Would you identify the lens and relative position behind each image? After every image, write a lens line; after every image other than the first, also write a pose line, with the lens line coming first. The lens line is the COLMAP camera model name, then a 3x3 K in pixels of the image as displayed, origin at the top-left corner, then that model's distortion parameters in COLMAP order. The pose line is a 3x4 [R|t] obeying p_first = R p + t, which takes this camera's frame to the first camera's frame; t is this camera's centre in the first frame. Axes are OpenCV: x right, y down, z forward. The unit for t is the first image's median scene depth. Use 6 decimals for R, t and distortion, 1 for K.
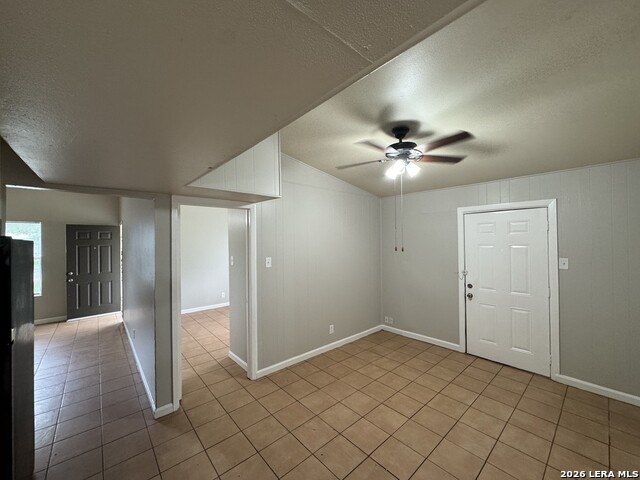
lens RADIAL K [[254.0, 0, 316.7], [0, 254.0, 241.9], [0, 0, 1]] dist [-0.001205, -0.000860]
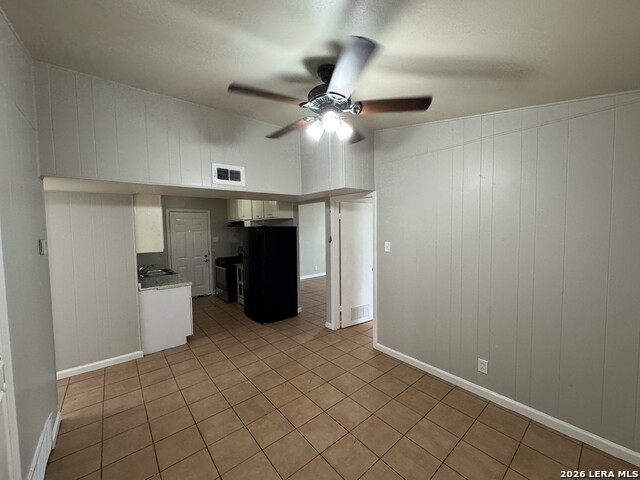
lens RADIAL K [[254.0, 0, 321.0], [0, 254.0, 240.0], [0, 0, 1]] dist [-0.001205, -0.000860]
pose [[-0.022984, 0.058028, -0.998050, 0.731588], [0.015994, 0.998208, 0.057668, -0.007975], [0.999608, -0.014637, -0.023871, 0.676324]]
